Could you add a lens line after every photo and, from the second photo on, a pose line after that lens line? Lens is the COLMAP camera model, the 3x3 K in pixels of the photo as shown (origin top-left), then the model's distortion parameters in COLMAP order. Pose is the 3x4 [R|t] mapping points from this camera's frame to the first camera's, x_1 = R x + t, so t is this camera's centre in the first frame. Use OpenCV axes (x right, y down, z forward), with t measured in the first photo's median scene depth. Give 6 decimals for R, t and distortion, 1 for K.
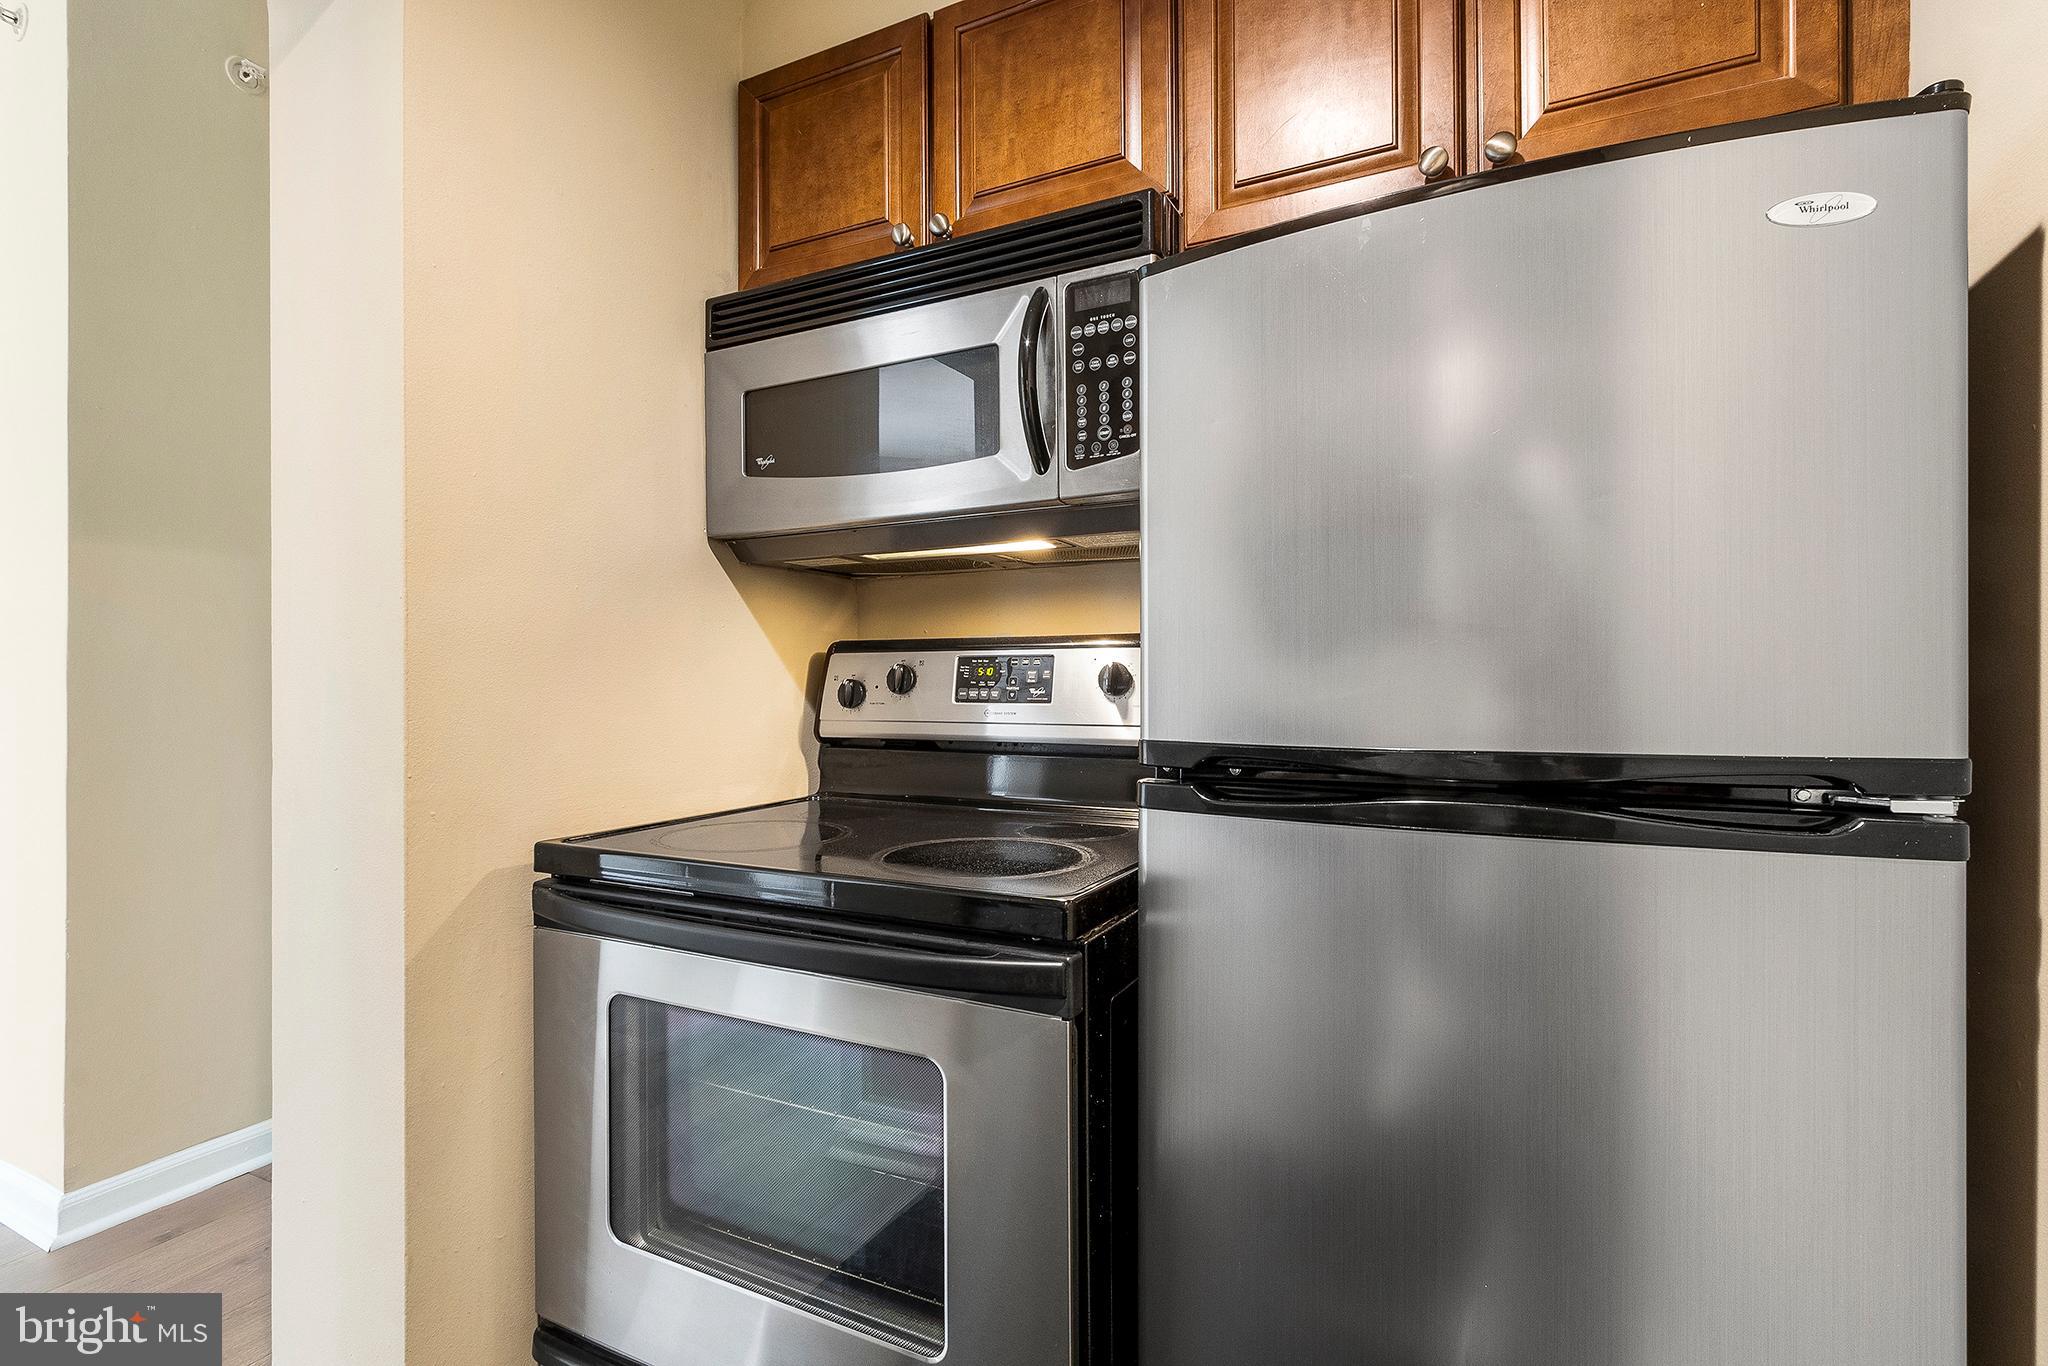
lens RADIAL K [[945.4, 0, 1025.1], [0, 945.4, 684.0], [0, 0, 1]] dist [0.000063, -0.000125]
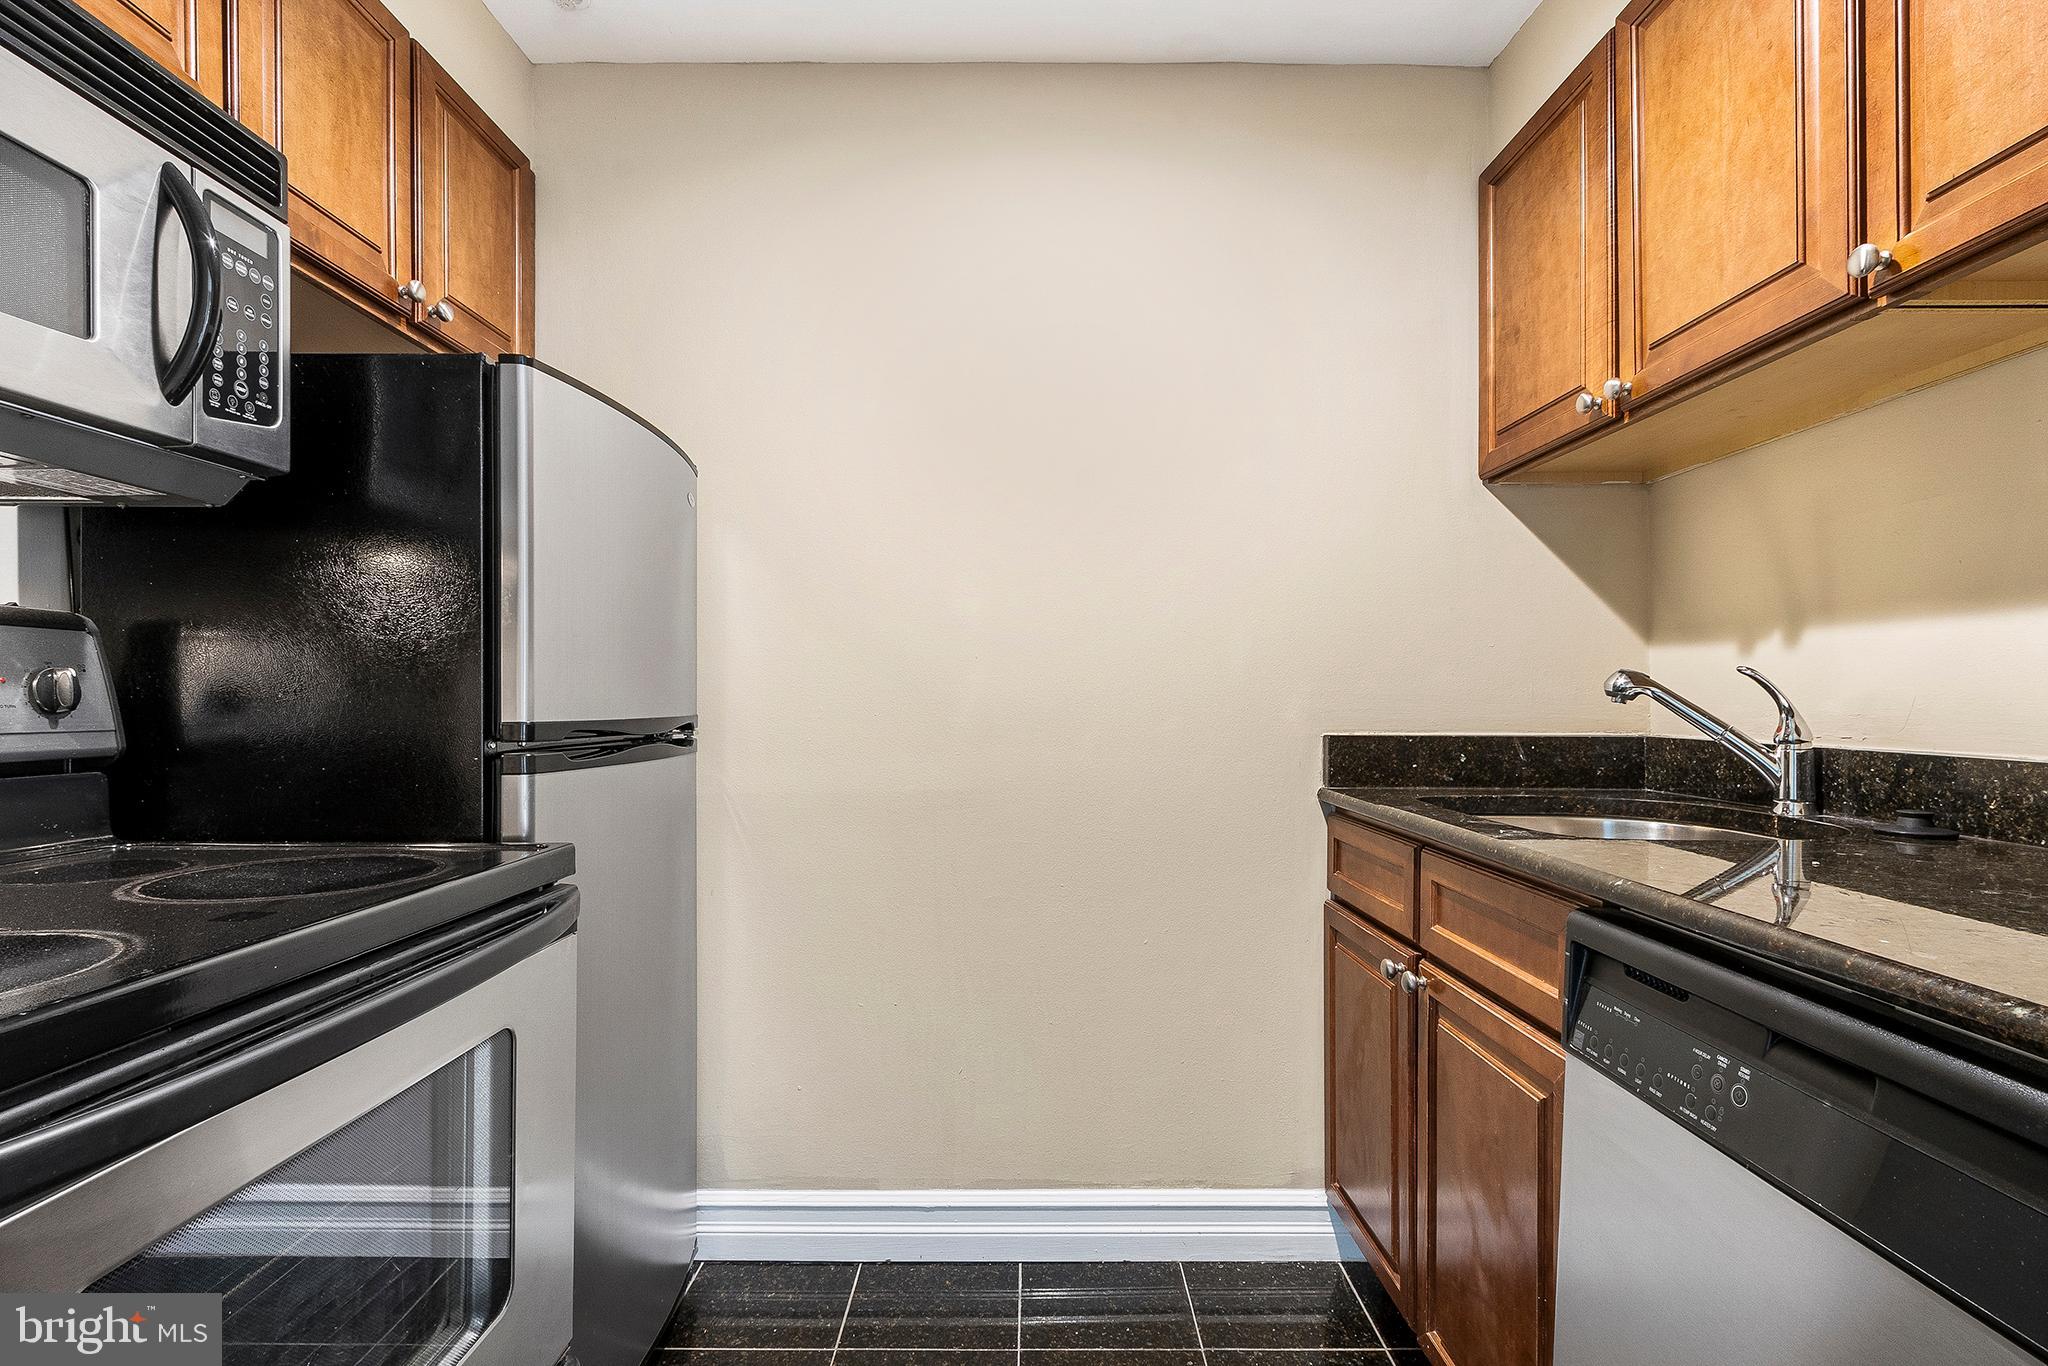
lens RADIAL K [[945.4, 0, 1029.1], [0, 945.4, 692.5], [0, 0, 1]] dist [0.000063, -0.000125]
pose [[-0.454690, 0.010227, 0.890591, -1.023822], [-0.000607, 0.999930, -0.011793, 0.024700], [-0.890650, -0.005903, -0.454652, 0.746930]]
